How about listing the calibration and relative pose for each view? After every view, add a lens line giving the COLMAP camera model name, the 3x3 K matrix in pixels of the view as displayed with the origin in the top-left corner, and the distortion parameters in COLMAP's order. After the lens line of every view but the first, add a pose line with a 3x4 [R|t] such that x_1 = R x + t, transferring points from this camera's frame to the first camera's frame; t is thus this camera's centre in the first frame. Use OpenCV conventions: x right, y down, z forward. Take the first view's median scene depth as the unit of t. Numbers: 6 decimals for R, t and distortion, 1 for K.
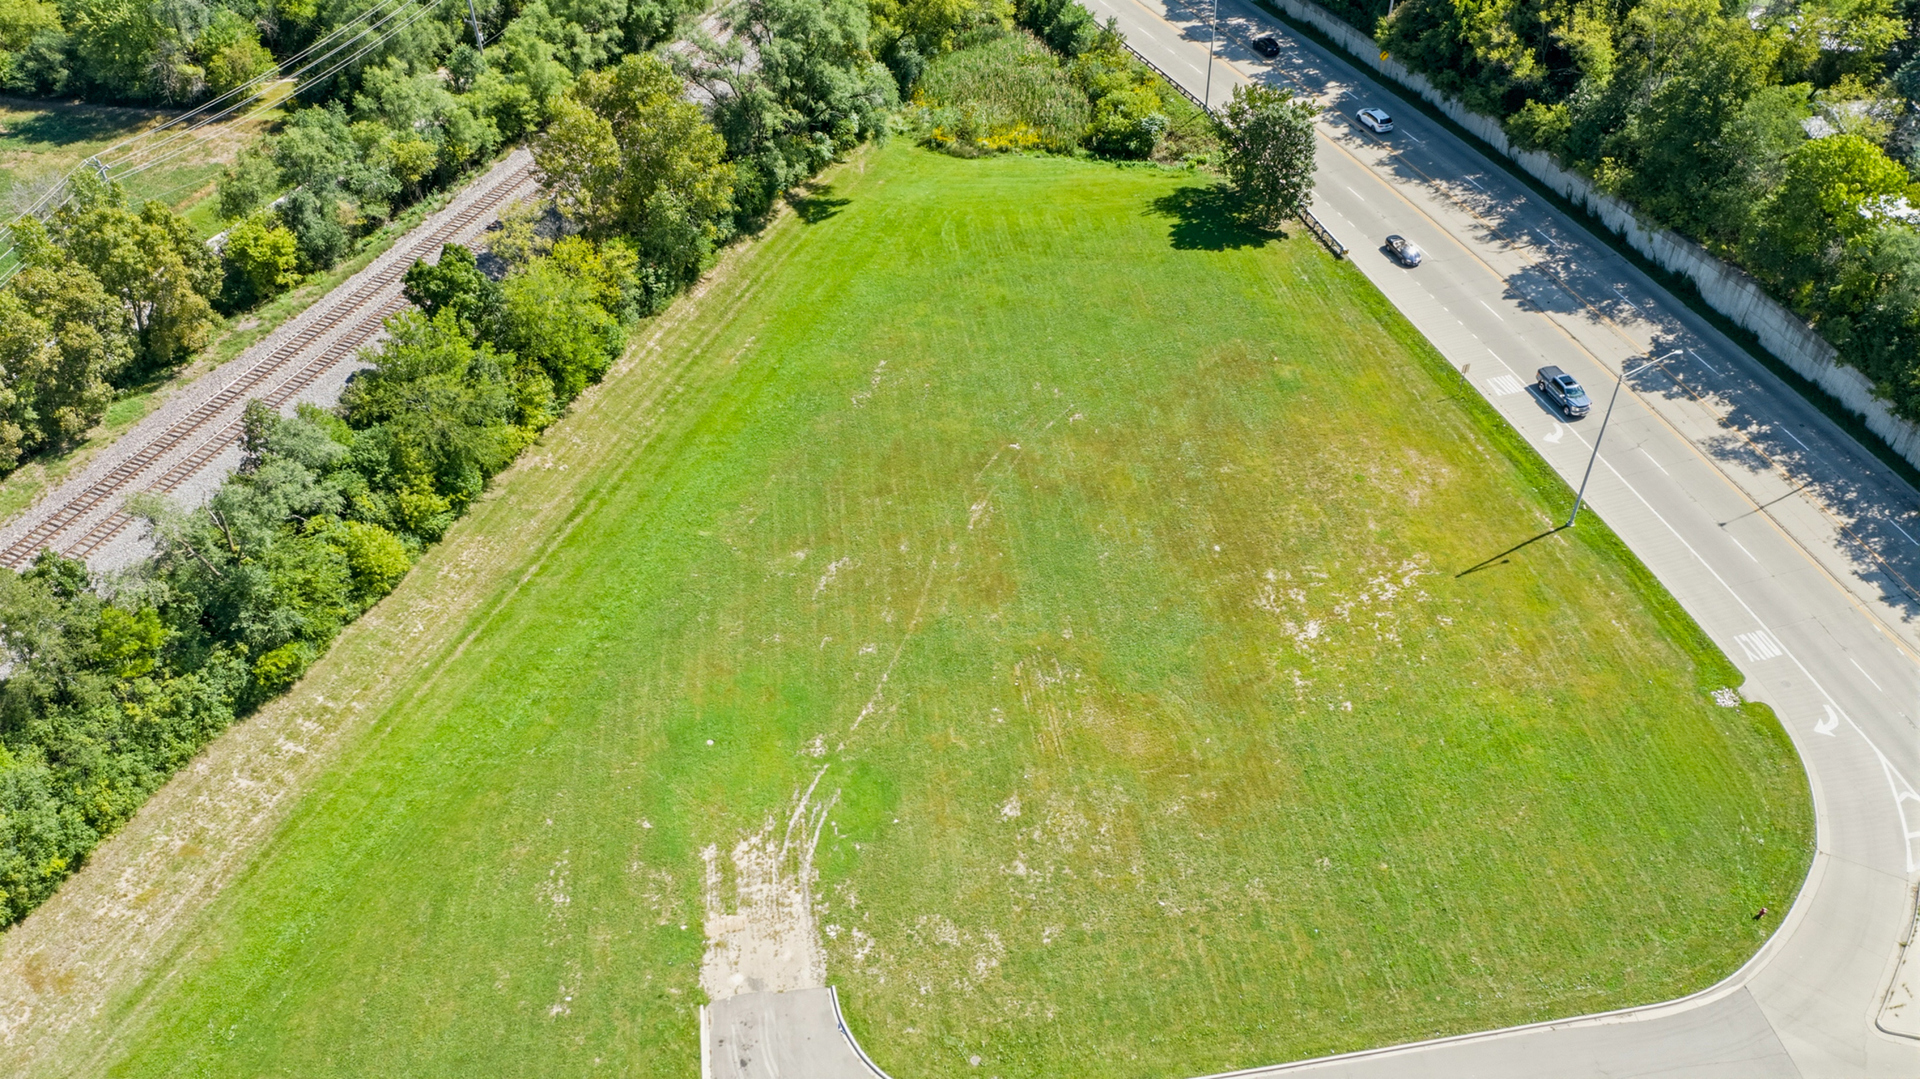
lens RADIAL K [[1518.5, 0, 956.8], [0, 1518.5, 554.7], [0, 0, 1]] dist [-0.006370, 0.002396]
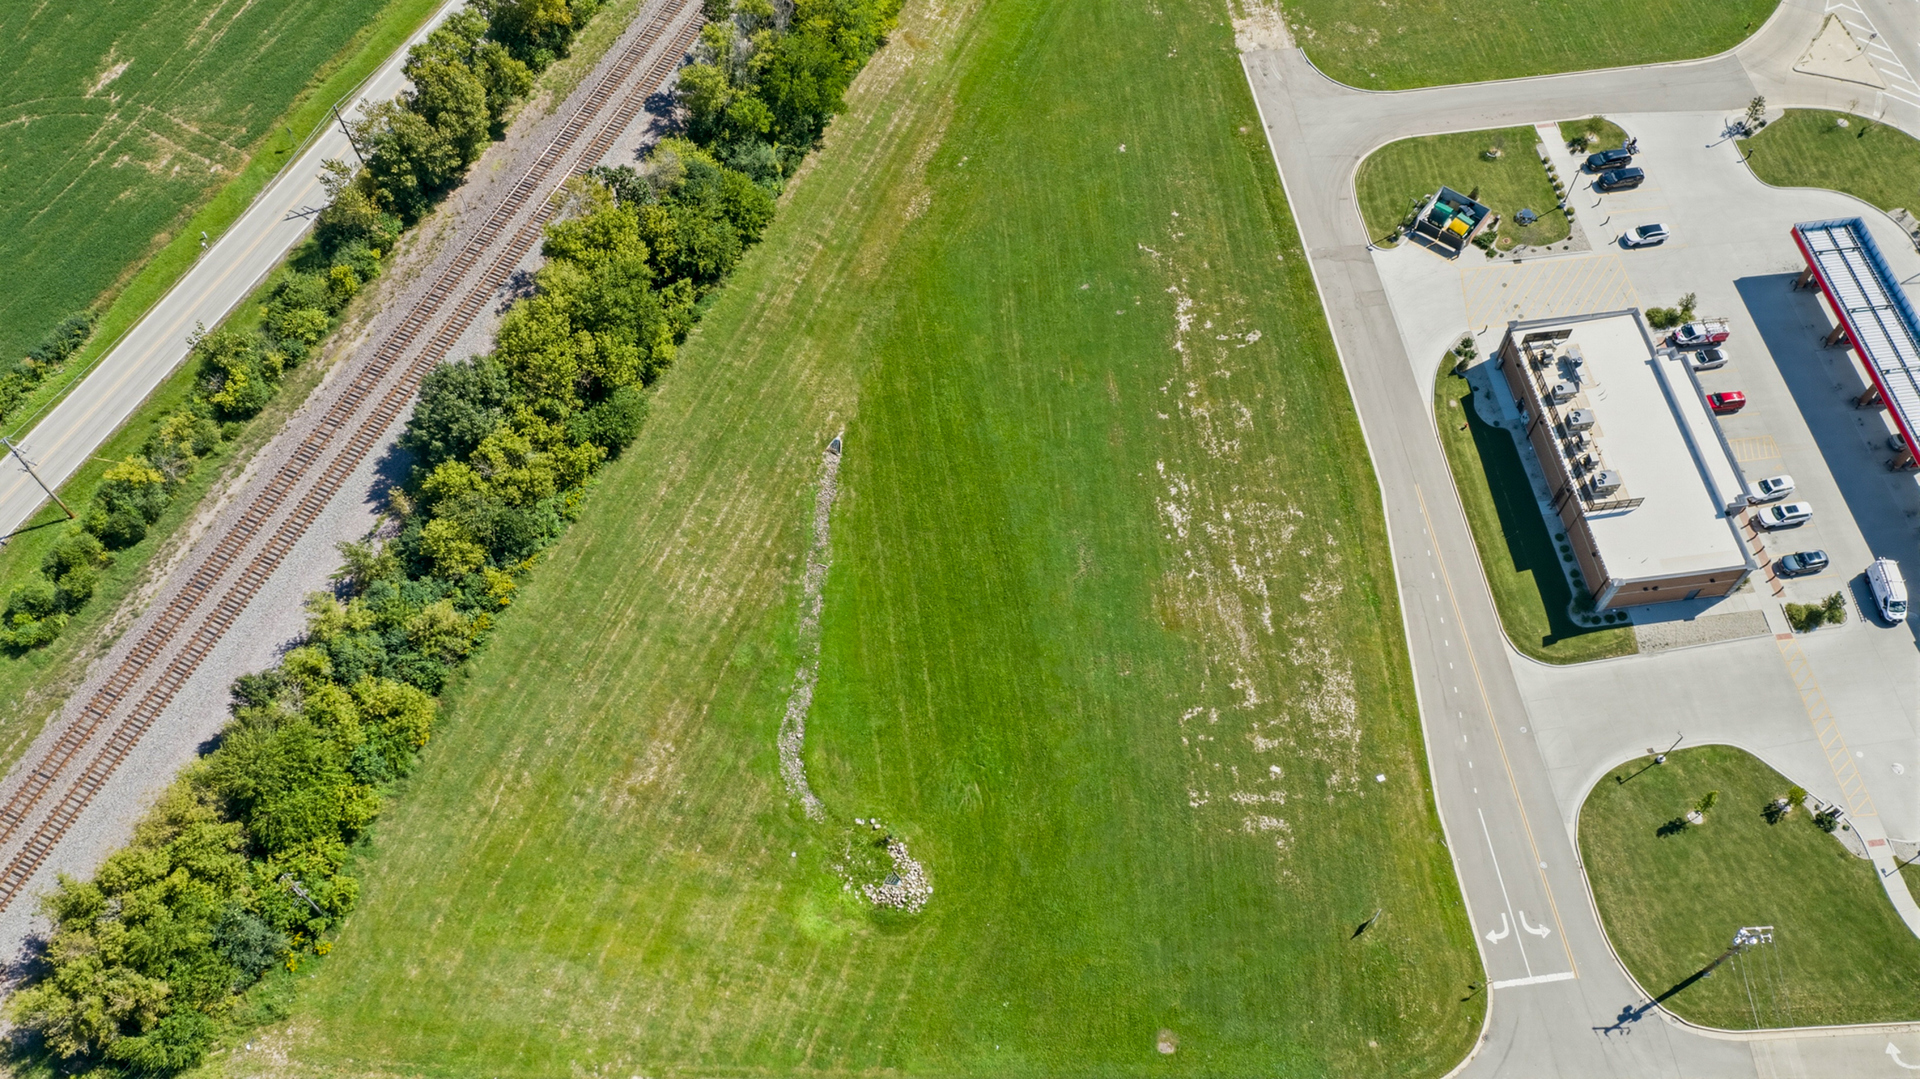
lens RADIAL K [[1518.5, 0, 956.8], [0, 1518.5, 554.7], [0, 0, 1]] dist [-0.006370, 0.002396]
pose [[0.999678, 0.023728, -0.009001, -0.421152], [-0.019895, 0.952949, 0.302476, 0.264159], [0.015754, -0.302200, 0.953114, -0.989305]]
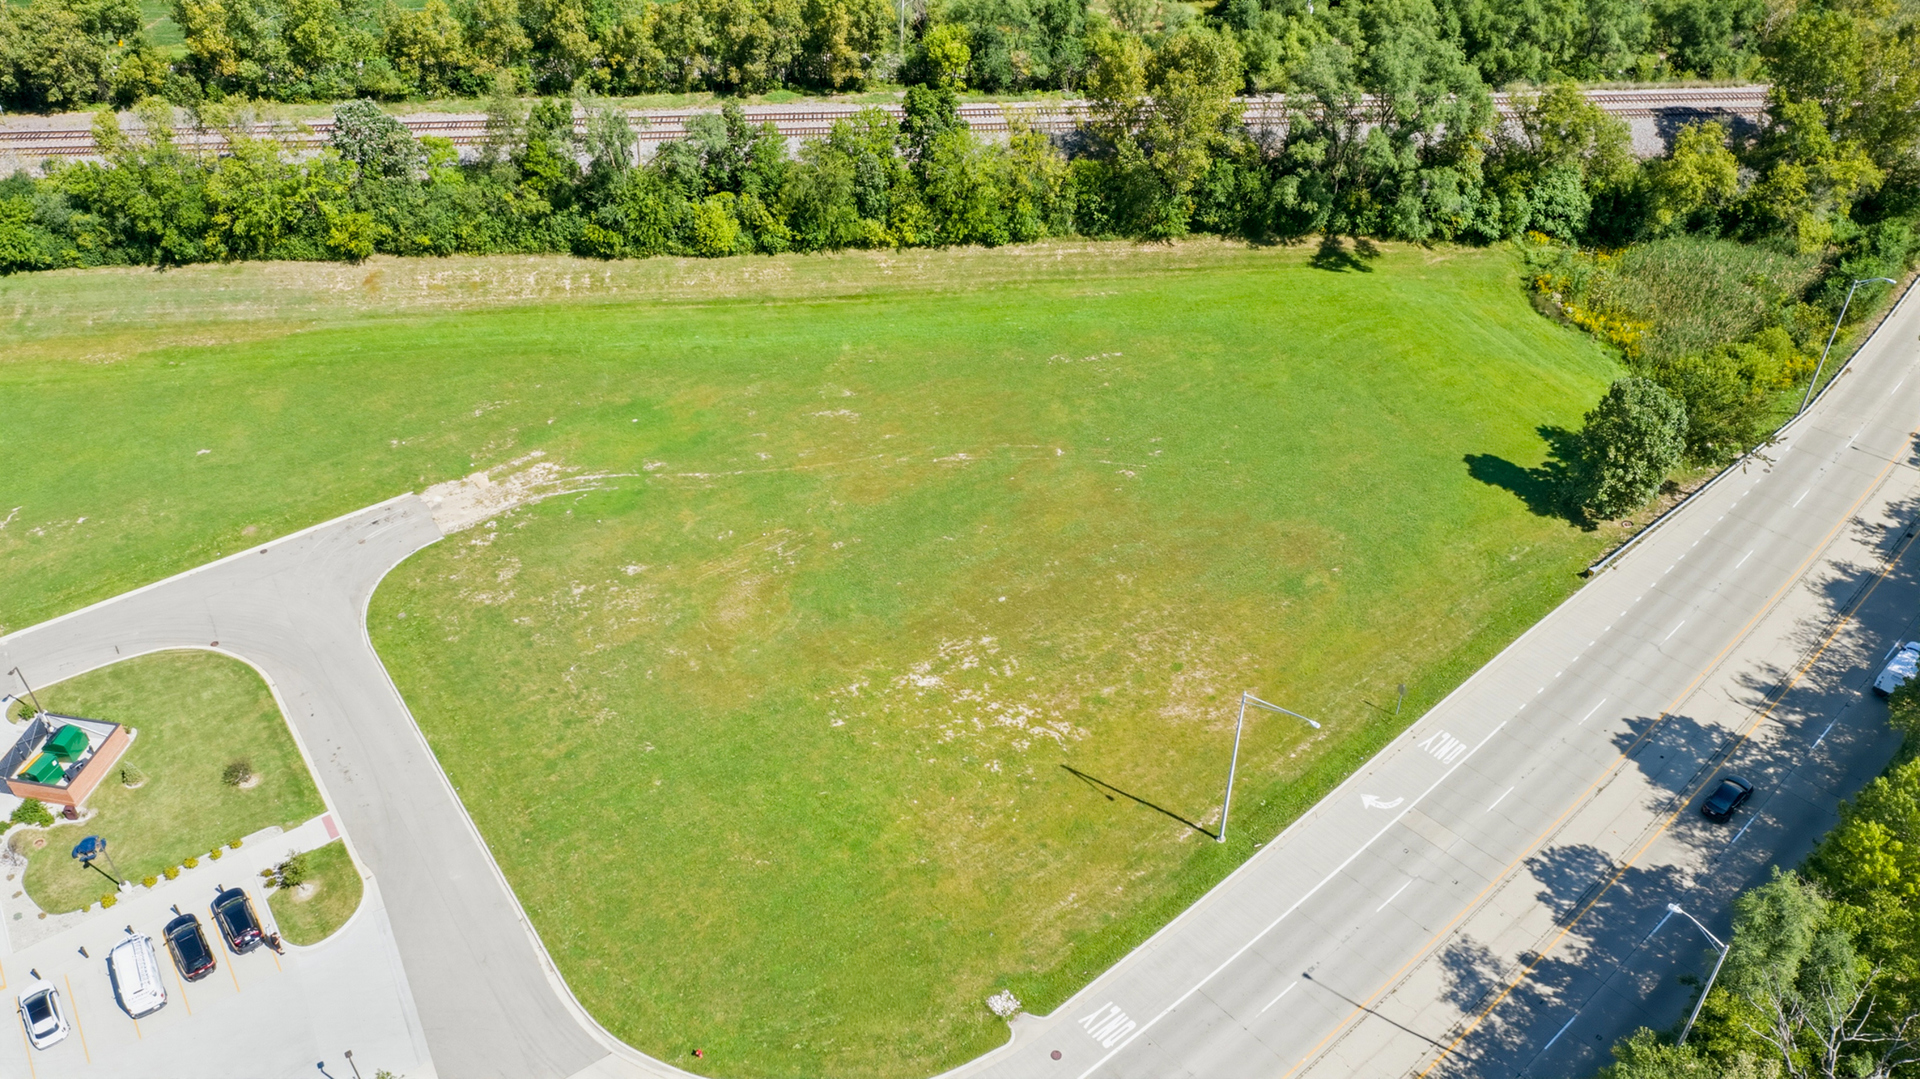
lens RADIAL K [[1518.5, 0, 956.8], [0, 1518.5, 554.7], [0, 0, 1]] dist [-0.006370, 0.002396]
pose [[0.432384, 0.595295, -0.677250, 0.886939], [-0.596813, 0.751964, 0.279938, -0.314154], [0.675913, 0.283151, 0.680417, 0.290340]]
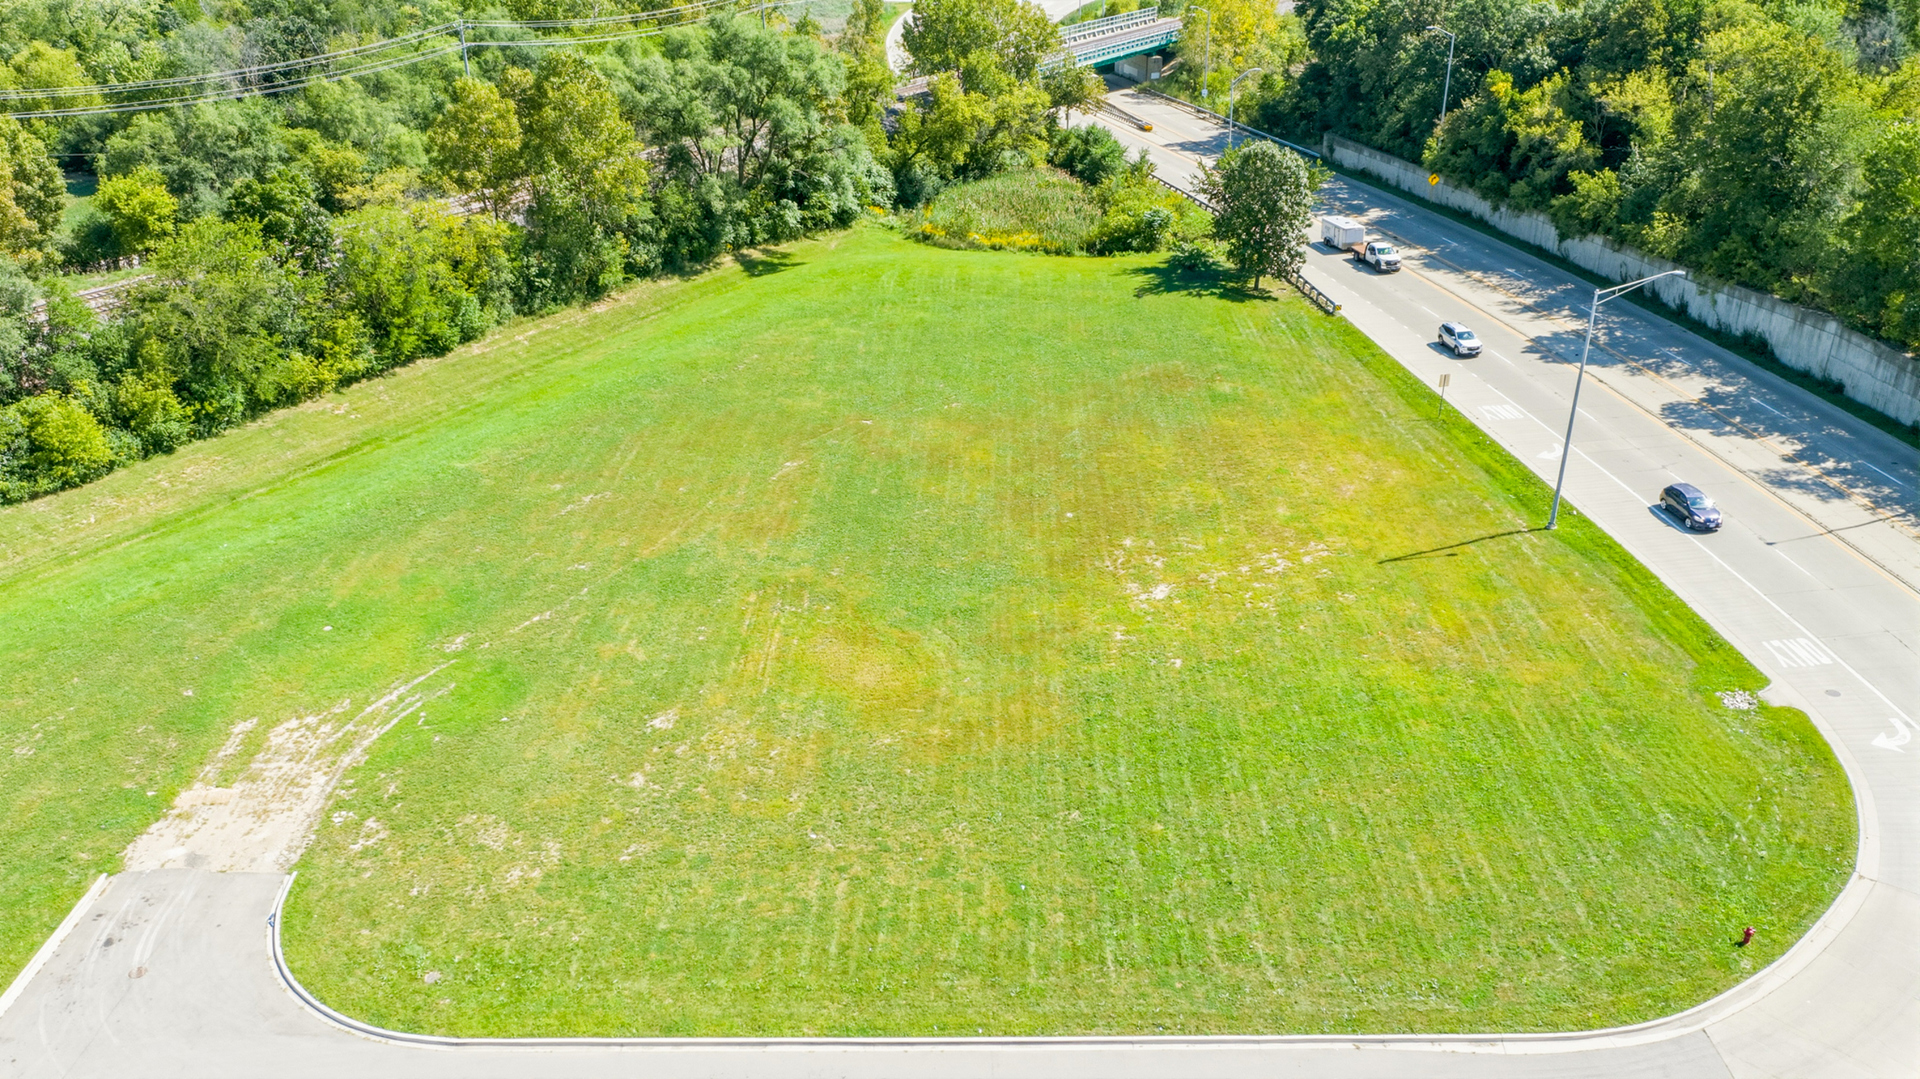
lens RADIAL K [[1518.5, 0, 956.8], [0, 1518.5, 554.7], [0, 0, 1]] dist [-0.006370, 0.002396]
pose [[0.987029, 0.079628, -0.139399, 0.237966], [-0.113247, 0.960810, -0.253019, 0.230234], [0.113789, 0.265524, 0.957366, 0.276902]]
